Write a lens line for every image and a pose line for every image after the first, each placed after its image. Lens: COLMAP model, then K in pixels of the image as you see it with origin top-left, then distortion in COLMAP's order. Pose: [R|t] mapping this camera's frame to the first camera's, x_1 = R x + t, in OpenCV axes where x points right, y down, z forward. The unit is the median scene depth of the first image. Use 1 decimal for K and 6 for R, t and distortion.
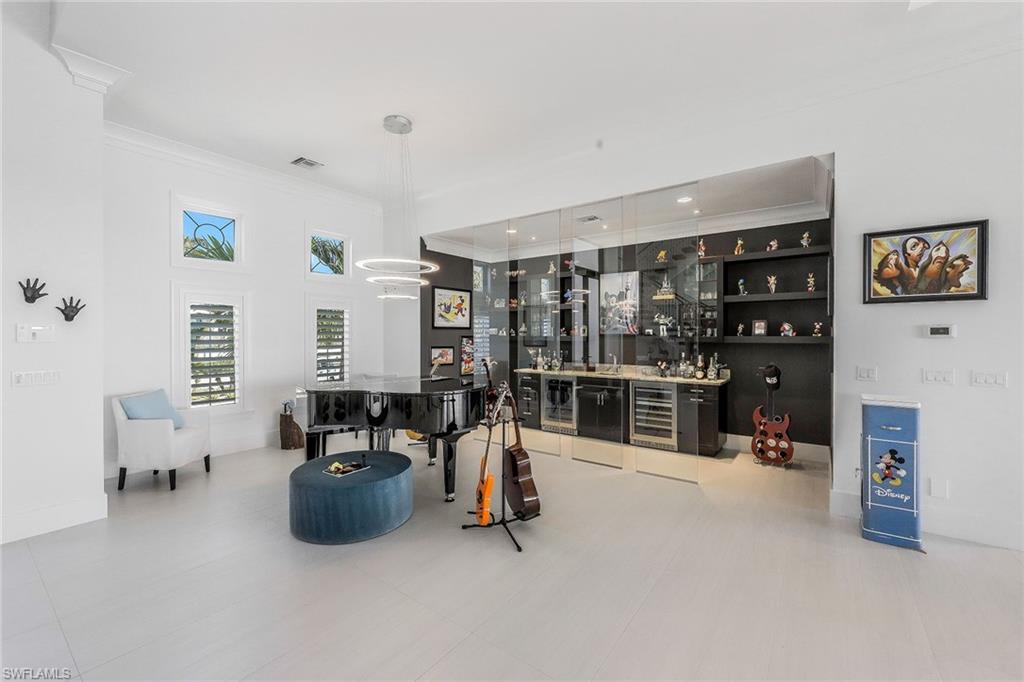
lens RADIAL K [[404.1, 0, 512.0], [0, 404.1, 341.0], [0, 0, 1]] dist [0.000153, 0.000018]
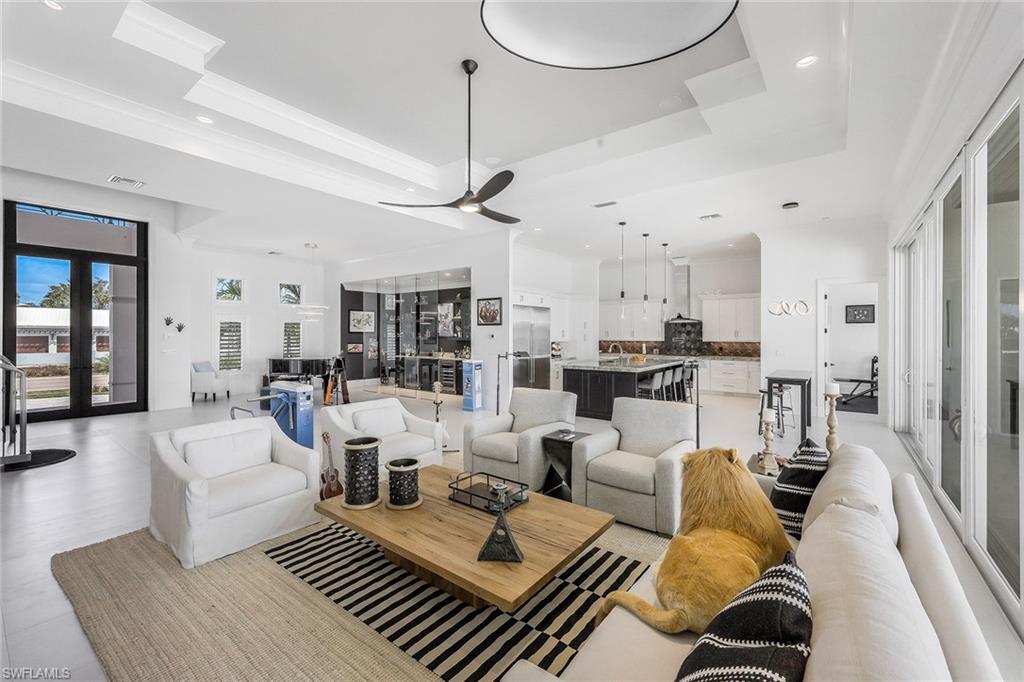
lens RADIAL K [[419.9, 0, 519.2], [0, 419.9, 336.8], [0, 0, 1]] dist [-0.000347, 0.000044]
pose [[0.999523, 0.002691, -0.030777, 0.985371], [-0.002929, 0.999966, -0.007714, -0.000979], [0.030755, 0.007800, 0.999497, -1.357204]]
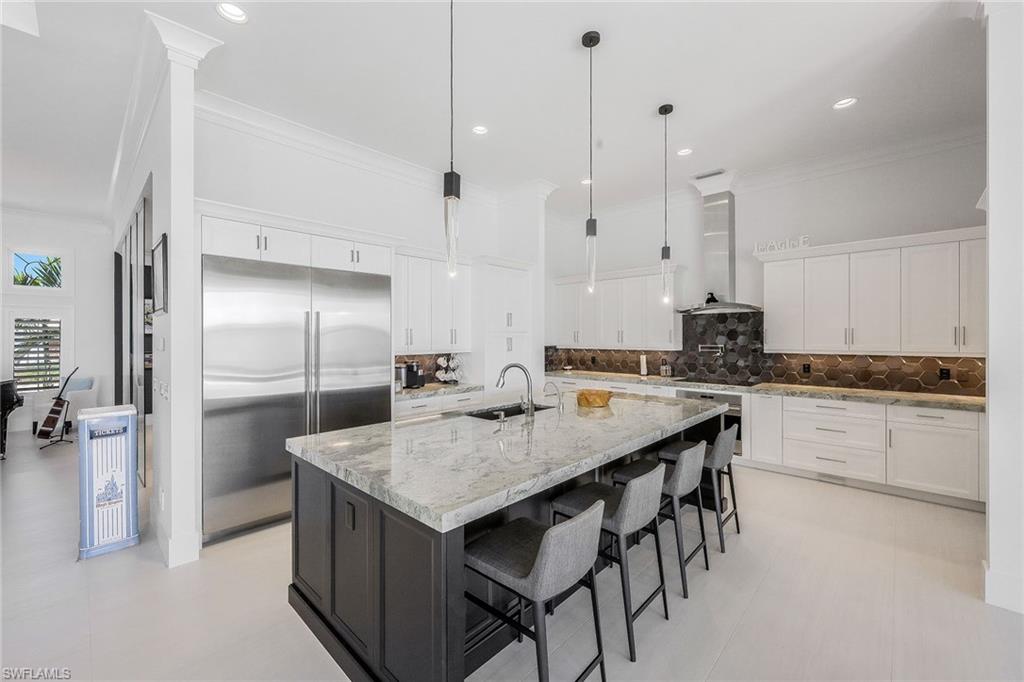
lens RADIAL K [[415.9, 0, 512.0], [0, 415.9, 341.0], [0, 0, 1]] dist [-0.001114, -0.000103]
pose [[0.989724, 0.001157, -0.142988, 1.421827], [-0.001832, 0.999988, -0.004591, -0.018797], [0.142981, 0.004805, 0.989714, -0.204940]]
